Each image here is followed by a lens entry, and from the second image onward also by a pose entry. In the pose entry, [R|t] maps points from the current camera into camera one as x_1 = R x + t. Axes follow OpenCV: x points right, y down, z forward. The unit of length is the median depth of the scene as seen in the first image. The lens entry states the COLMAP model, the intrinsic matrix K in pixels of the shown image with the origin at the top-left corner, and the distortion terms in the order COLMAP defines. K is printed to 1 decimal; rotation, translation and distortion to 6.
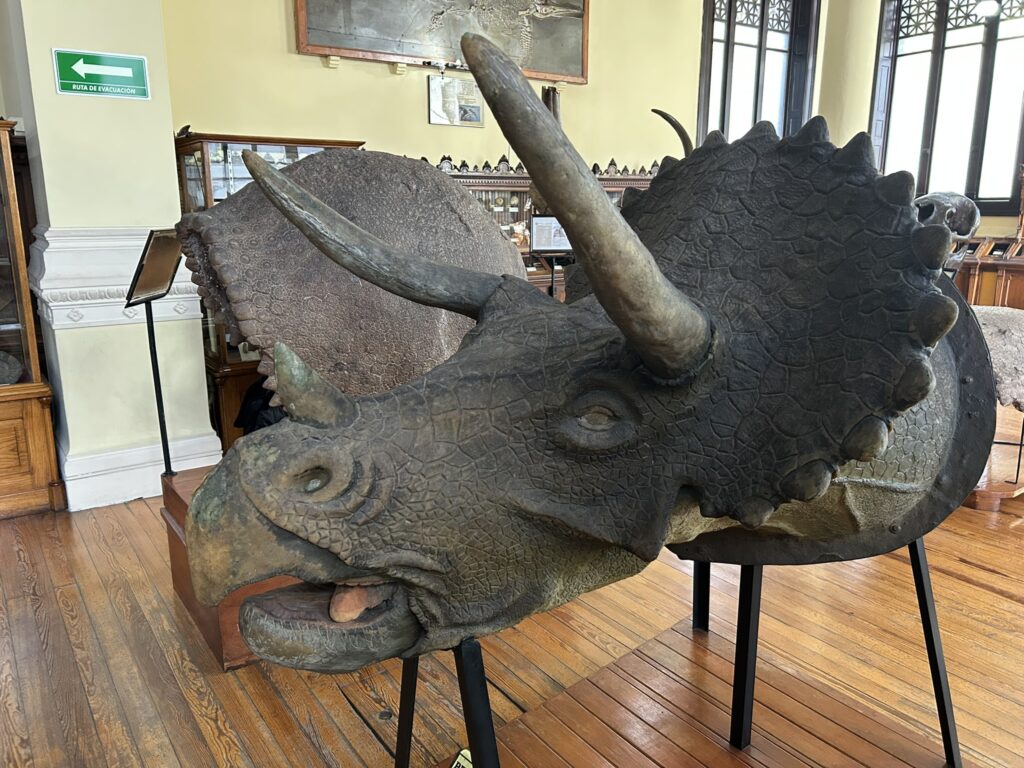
lens RADIAL K [[781.4, 0, 513.7], [0, 781.4, 380.6], [0, 0, 1]] dist [0.036918, -0.021445]
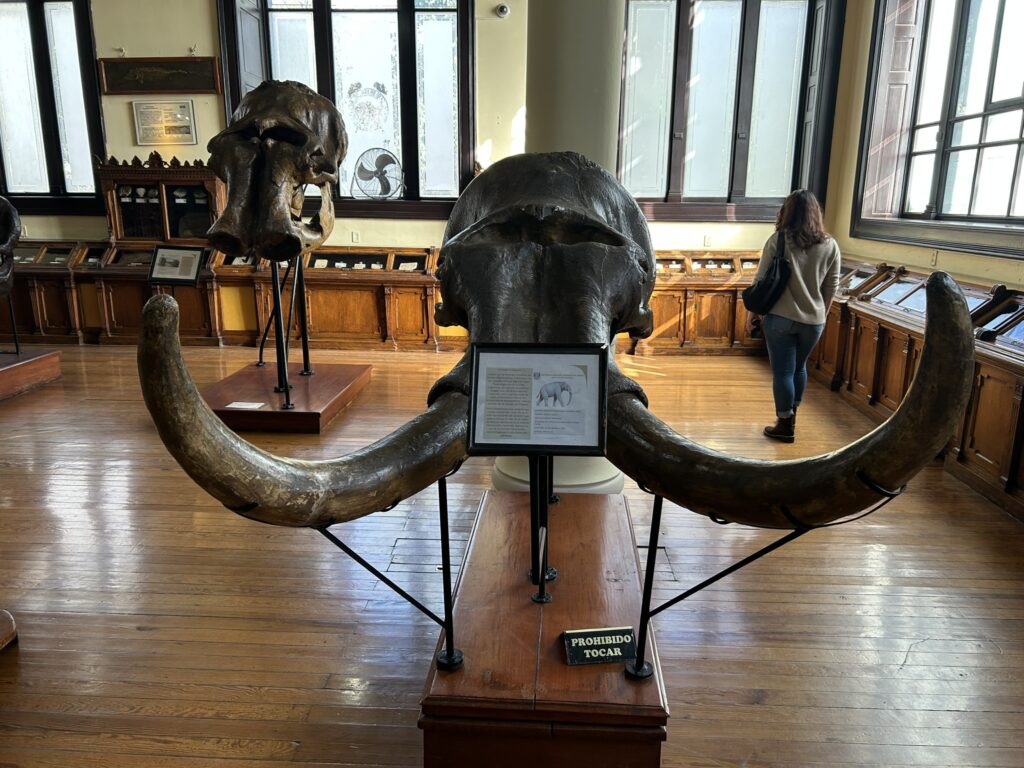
lens RADIAL K [[781.4, 0, 514.1], [0, 781.4, 390.5], [0, 0, 1]] dist [0.036918, -0.021445]
pose [[0.619619, -0.179063, 0.764205, 0.229275], [0.161859, 0.981853, 0.098825, -0.036853], [-0.768033, 0.062460, 0.637358, 0.136275]]
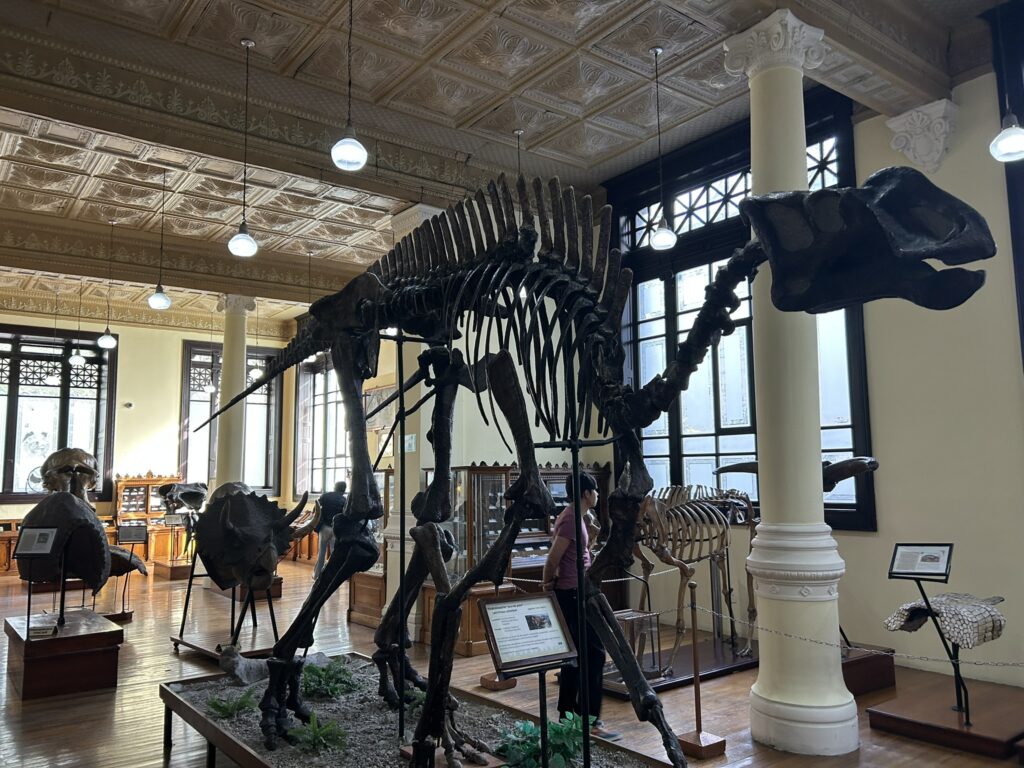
lens RADIAL K [[781.4, 0, 513.3], [0, 781.4, 386.3], [0, 0, 1]] dist [0.036918, -0.021445]
pose [[-0.027595, 0.116124, 0.992851, -0.766528], [0.228466, 0.967673, -0.106829, -0.005265], [-0.973161, 0.223885, -0.053234, -0.087775]]
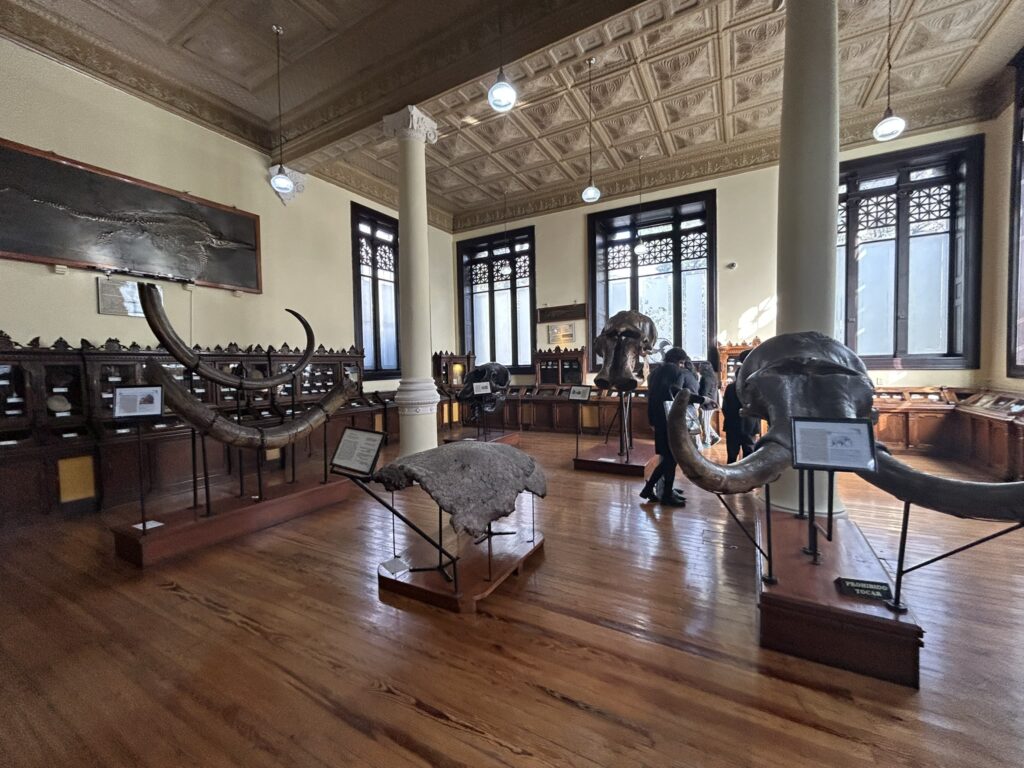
lens RADIAL K [[415.6, 0, 511.6], [0, 415.6, 382.9], [0, 0, 1]] dist [-0.001132, -0.000131]
pose [[0.905740, -0.033283, 0.422524, 0.159514], [0.111565, 0.980477, -0.161922, -0.030729], [-0.408886, 0.193798, 0.891771, 0.128085]]
